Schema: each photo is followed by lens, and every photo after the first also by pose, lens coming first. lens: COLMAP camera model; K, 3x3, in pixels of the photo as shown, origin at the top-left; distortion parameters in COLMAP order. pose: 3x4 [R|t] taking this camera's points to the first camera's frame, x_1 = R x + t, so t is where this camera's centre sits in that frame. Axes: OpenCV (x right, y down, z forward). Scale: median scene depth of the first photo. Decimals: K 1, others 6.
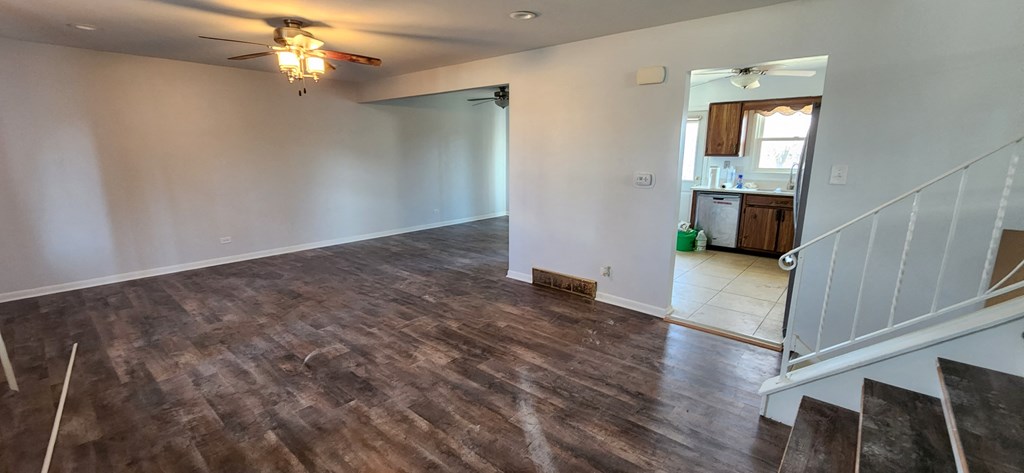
lens RADIAL K [[421.1, 0, 515.8], [0, 421.1, 243.9], [0, 0, 1]] dist [-0.000509, 0.000436]
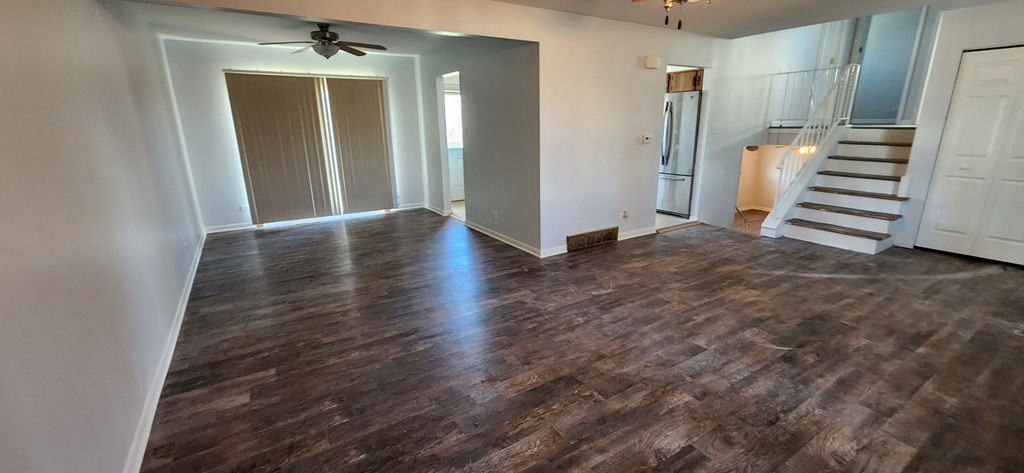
lens RADIAL K [[421.1, 0, 518.9], [0, 421.1, 236.9], [0, 0, 1]] dist [-0.000509, 0.000436]
pose [[0.281166, -0.261852, 0.923244, -1.273782], [0.222141, 0.953683, 0.202834, -0.238608], [-0.933595, 0.148060, 0.326311, 1.071432]]
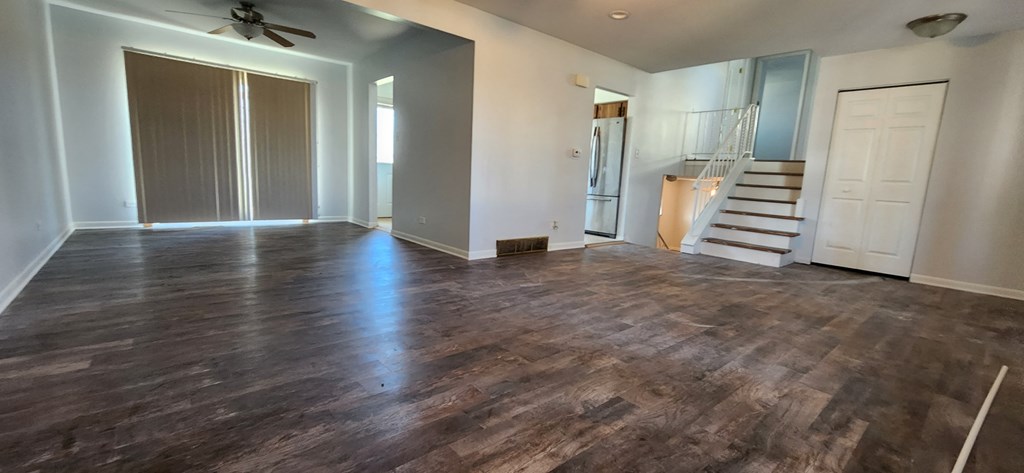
lens RADIAL K [[421.1, 0, 517.0], [0, 421.1, 239.0], [0, 0, 1]] dist [-0.000509, 0.000436]
pose [[0.139833, -0.146596, 0.979263, -1.264356], [0.164824, 0.978628, 0.122965, -0.083168], [-0.976360, 0.144212, 0.161007, 1.093552]]
